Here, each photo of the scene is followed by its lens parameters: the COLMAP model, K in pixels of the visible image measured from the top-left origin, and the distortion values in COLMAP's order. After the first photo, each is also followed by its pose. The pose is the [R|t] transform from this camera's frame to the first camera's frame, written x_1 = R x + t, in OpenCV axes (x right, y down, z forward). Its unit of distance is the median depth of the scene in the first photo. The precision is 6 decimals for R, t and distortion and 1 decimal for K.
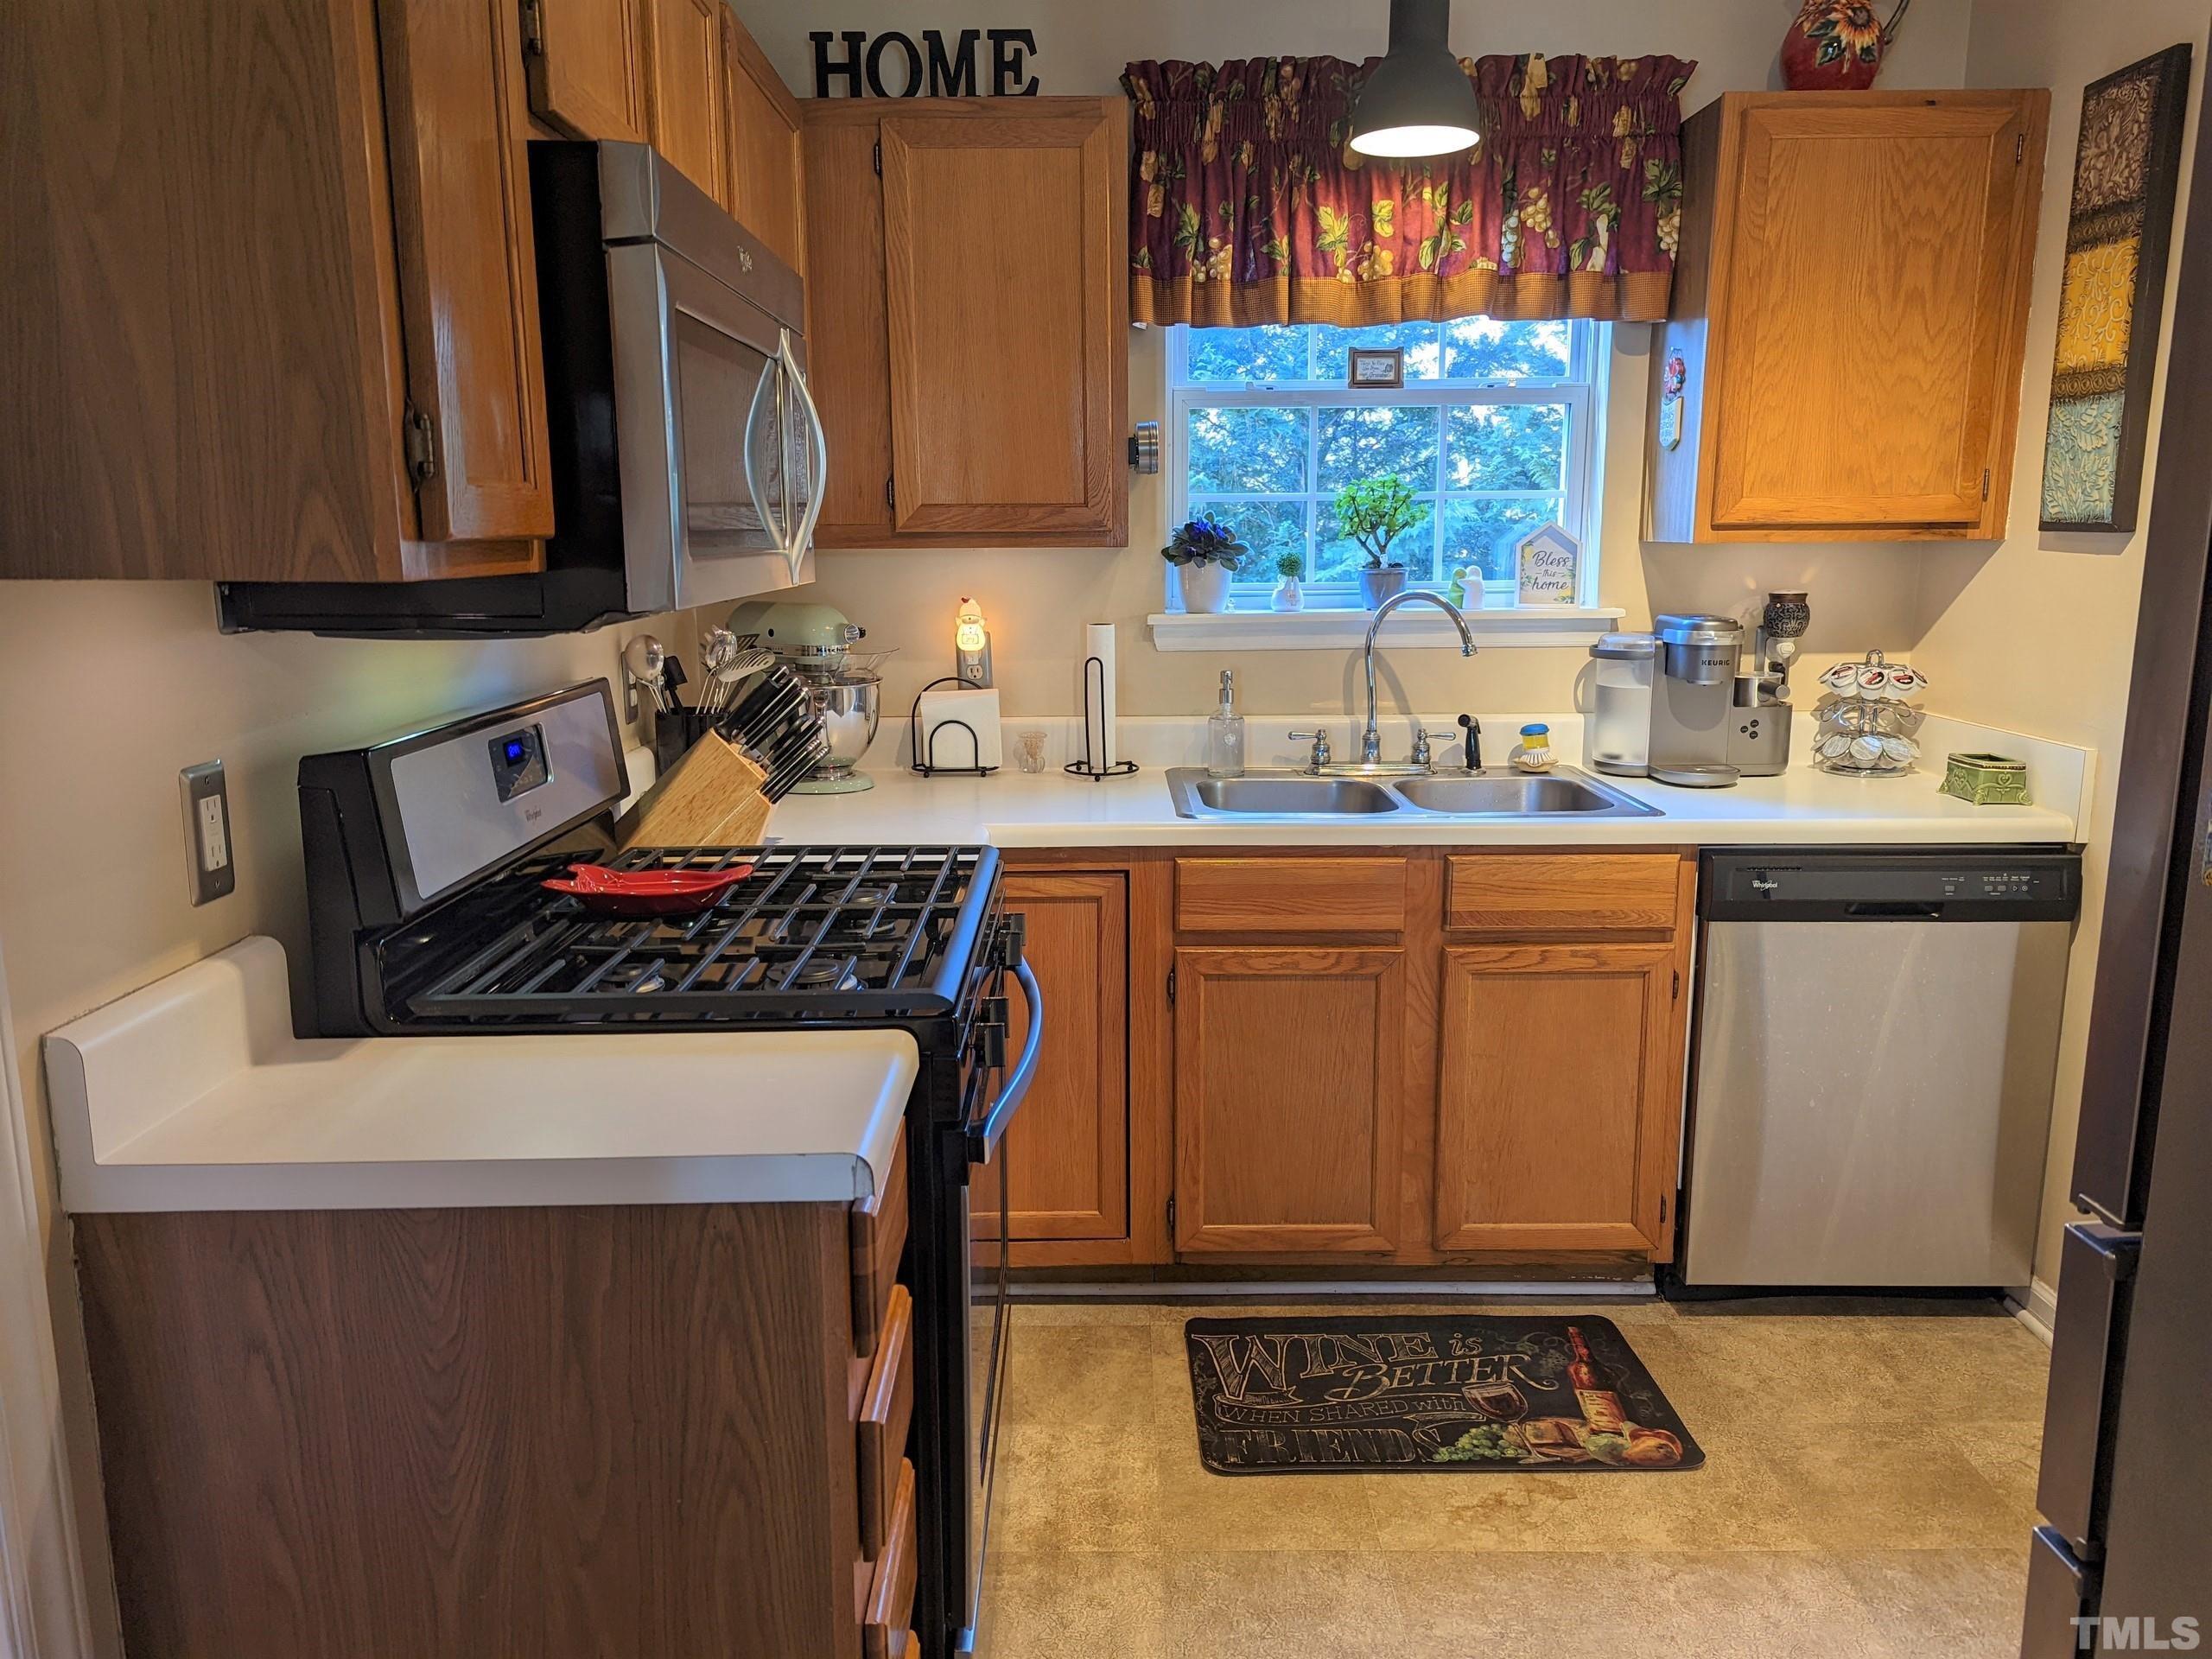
lens RADIAL K [[1568.9, 0, 1097.1], [0, 1568.9, 829.9], [0, 0, 1]] dist [0.045862, -0.053751]
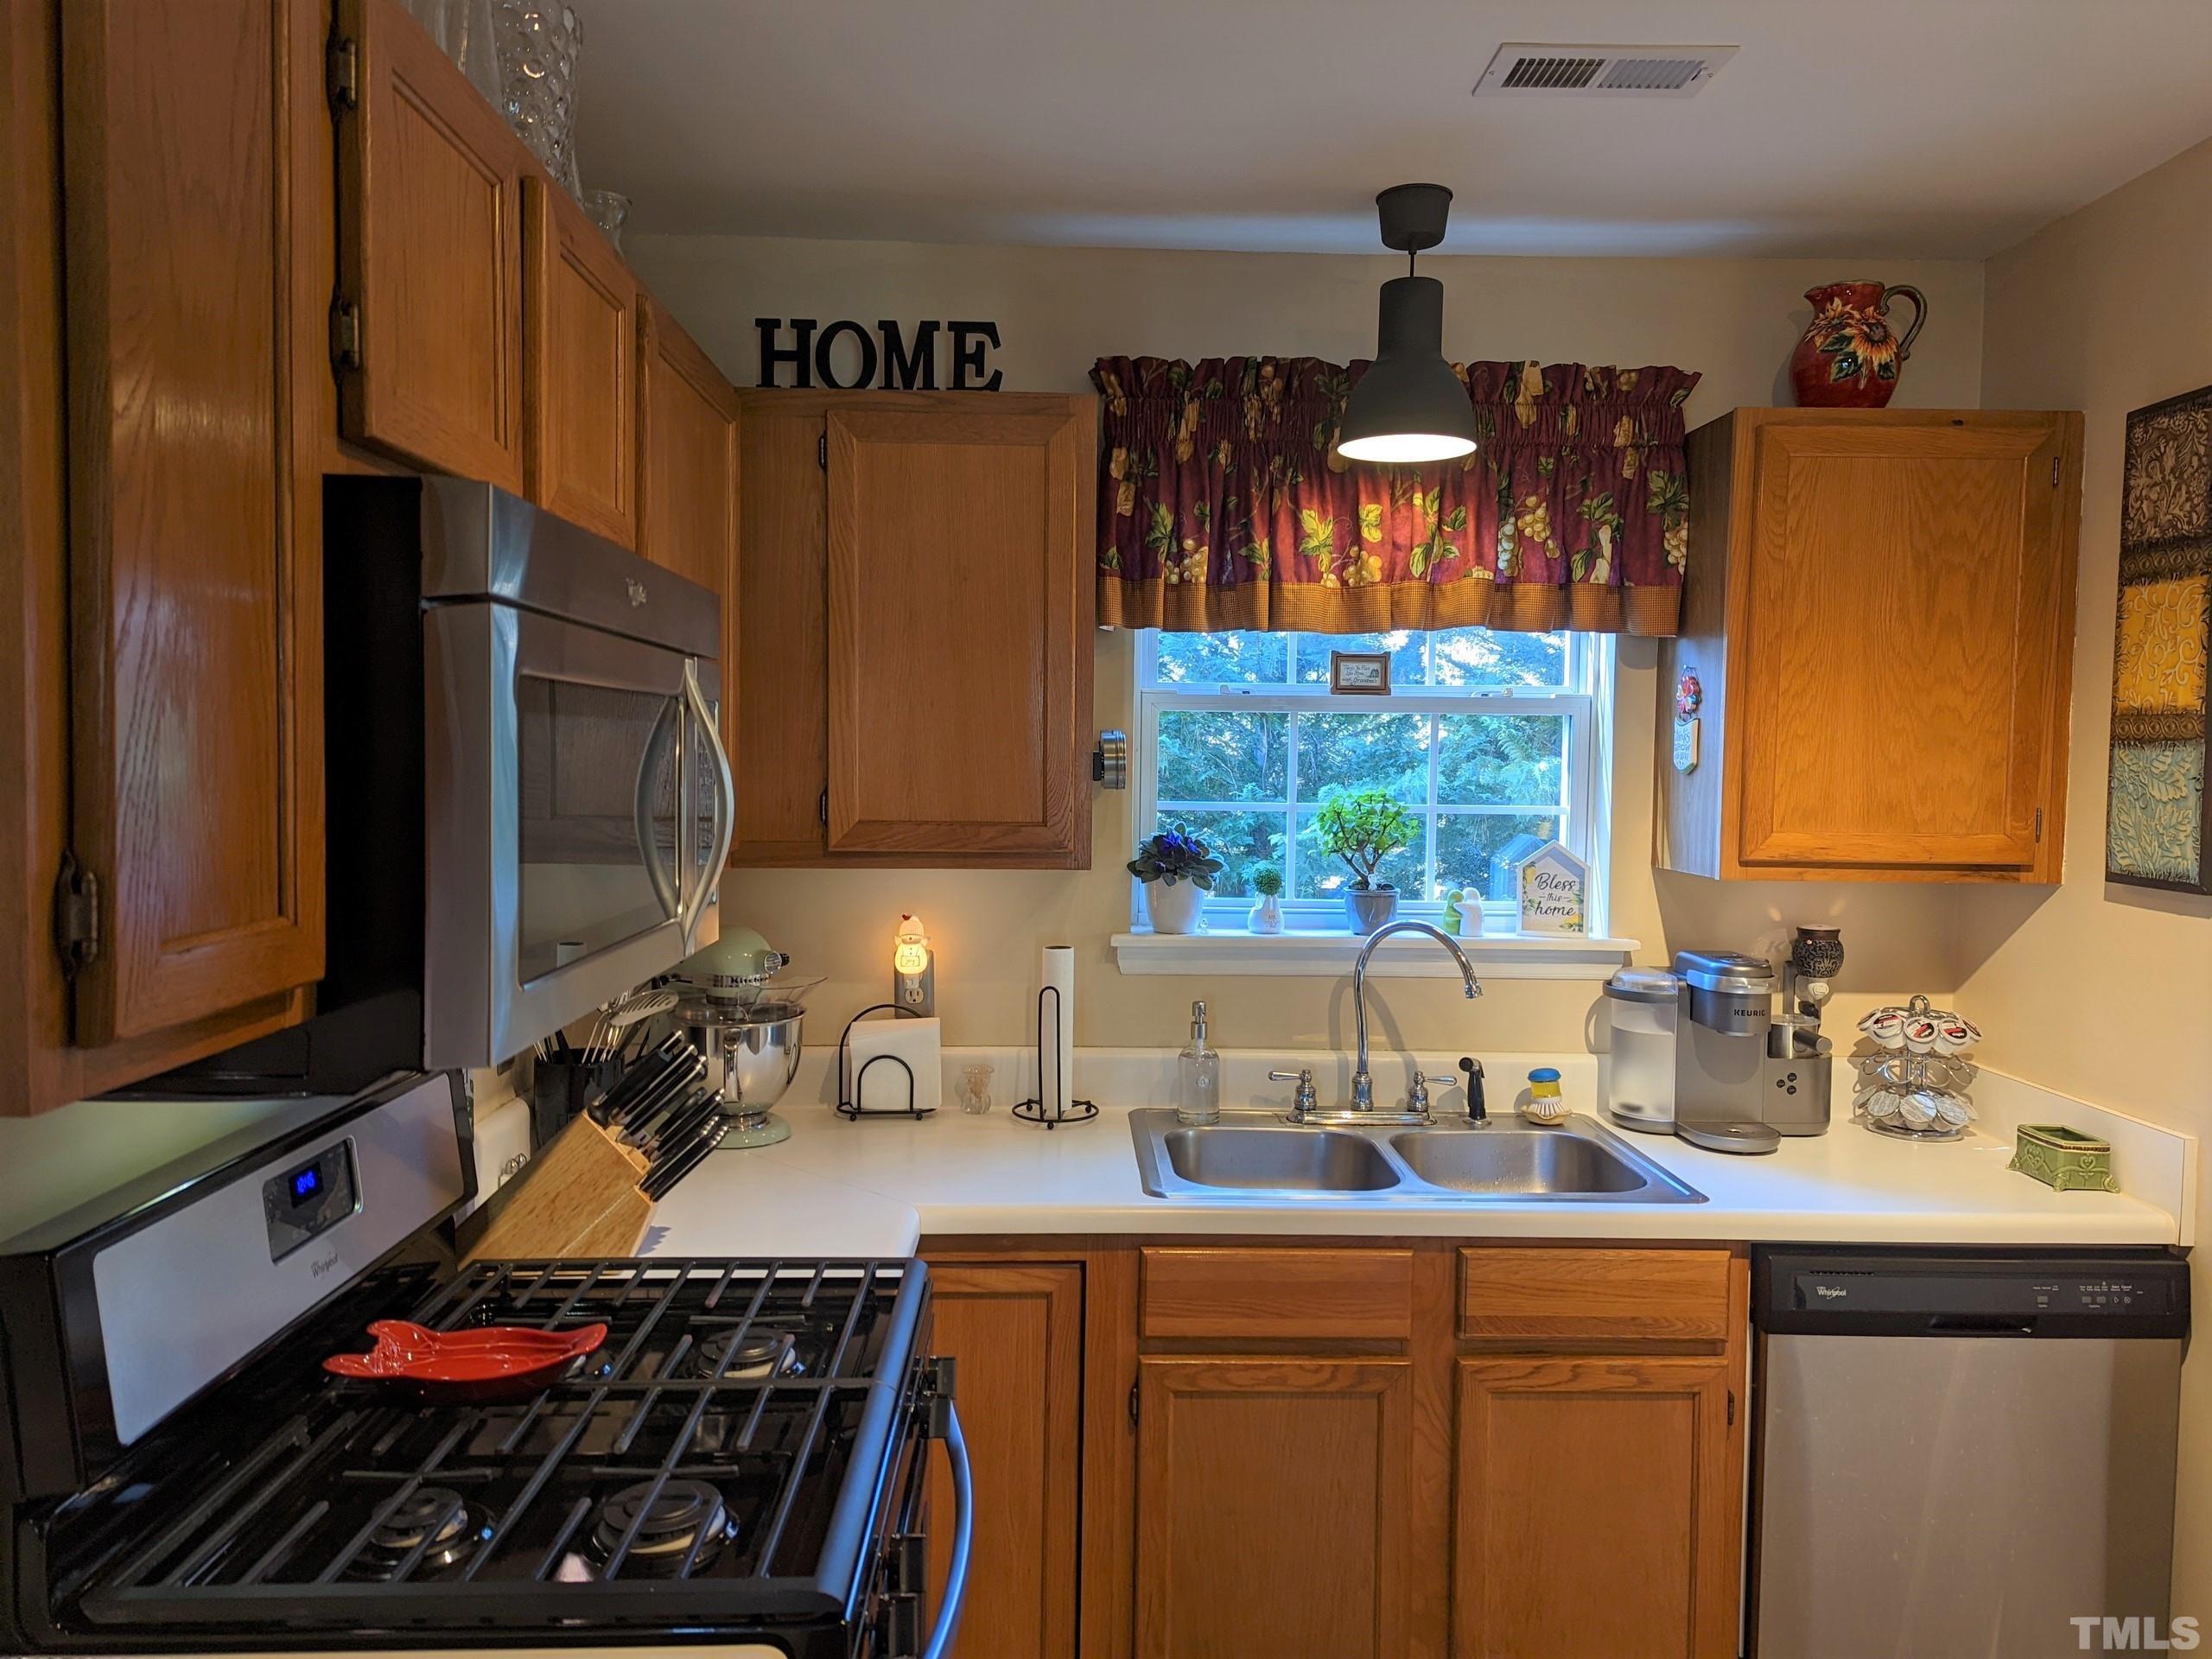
lens RADIAL K [[1568.9, 0, 1099.2], [0, 1568.9, 827.0], [0, 0, 1]] dist [0.045862, -0.053751]
pose [[0.999420, 0.019624, 0.027836, -0.000570], [-0.015404, 0.989393, -0.144441, -0.078809], [-0.030375, 0.143929, 0.989122, 0.122612]]
